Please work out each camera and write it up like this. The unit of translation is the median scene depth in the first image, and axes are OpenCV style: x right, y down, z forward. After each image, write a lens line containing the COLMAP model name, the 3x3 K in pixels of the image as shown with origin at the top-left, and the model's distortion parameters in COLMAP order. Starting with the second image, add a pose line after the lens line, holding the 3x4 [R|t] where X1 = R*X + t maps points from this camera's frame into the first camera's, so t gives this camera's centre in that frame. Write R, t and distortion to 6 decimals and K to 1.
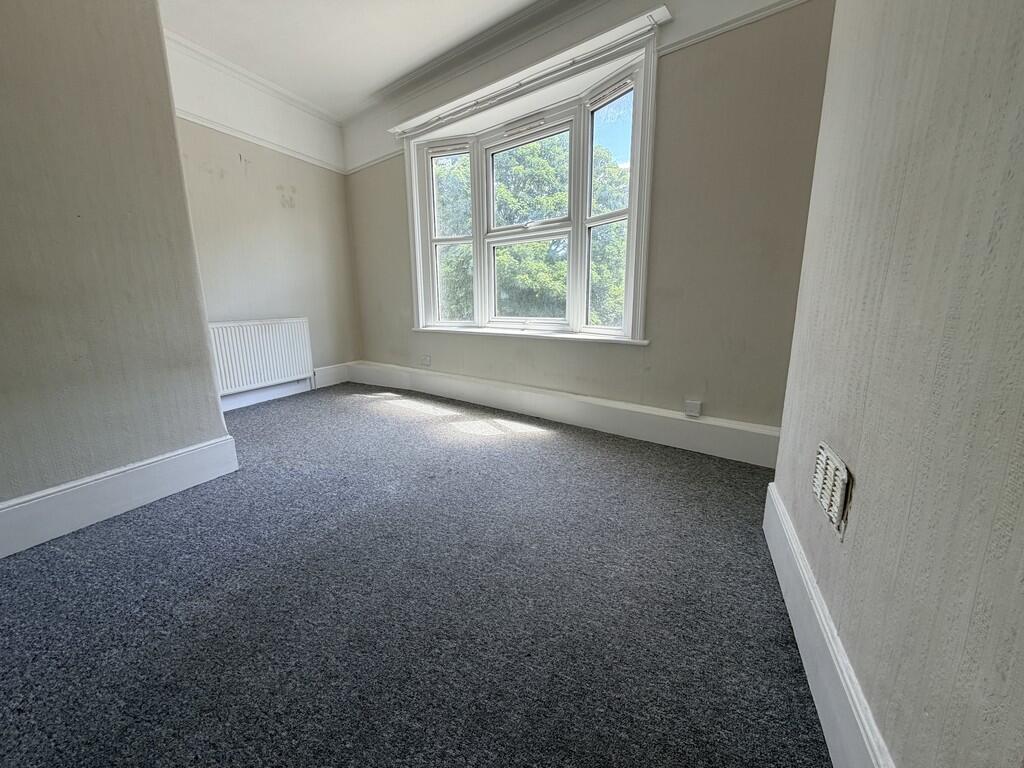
lens RADIAL K [[409.6, 0, 515.1], [0, 409.6, 382.9], [0, 0, 1]] dist [-0.000821, 0.000146]
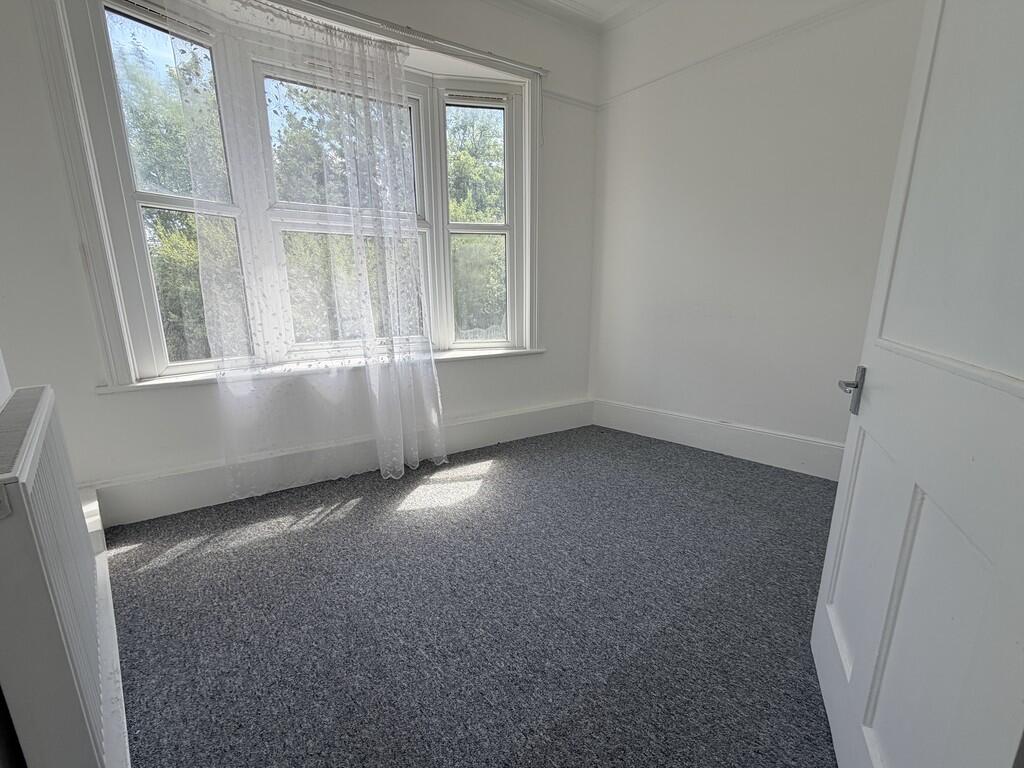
lens RADIAL K [[409.6, 0, 509.1], [0, 409.6, 385.8], [0, 0, 1]] dist [-0.000821, 0.000146]
pose [[0.338662, -0.184091, 0.922723, -1.184500], [0.203362, 0.971815, 0.119247, -0.235465], [-0.918669, 0.147263, 0.366554, 1.056333]]
